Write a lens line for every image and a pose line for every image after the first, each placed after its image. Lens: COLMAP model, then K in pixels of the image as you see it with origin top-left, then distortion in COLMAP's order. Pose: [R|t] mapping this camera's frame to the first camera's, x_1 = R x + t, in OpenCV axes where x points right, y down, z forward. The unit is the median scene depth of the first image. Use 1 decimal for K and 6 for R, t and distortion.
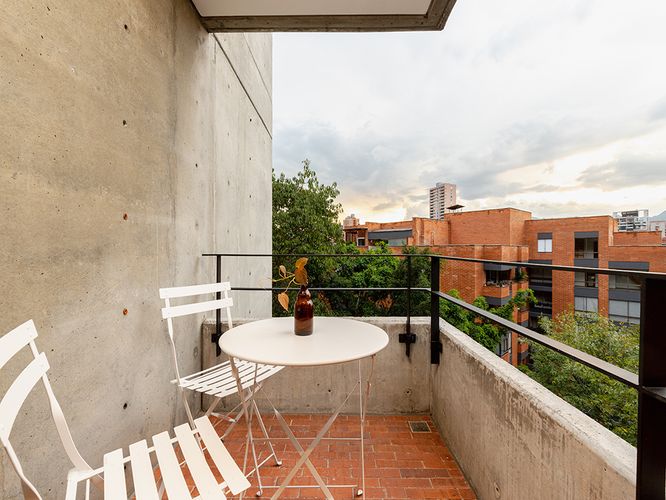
lens RADIAL K [[296.3, 0, 333.5], [0, 296.3, 248.7], [0, 0, 1]] dist [0.002420, -0.000369]
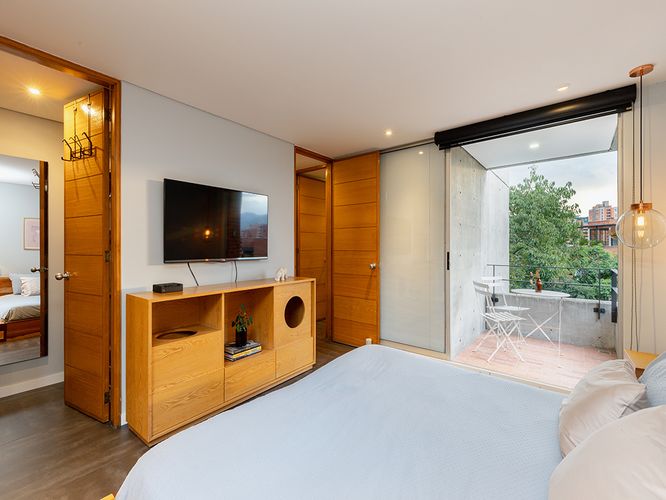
lens RADIAL K [[296.3, 0, 334.2], [0, 296.3, 241.1], [0, 0, 1]] dist [0.002420, -0.000369]
pose [[0.779188, -0.003592, -0.626780, 0.014555], [-0.007230, 0.999866, -0.014717, -0.017196], [0.626749, 0.015999, 0.779057, -0.225828]]
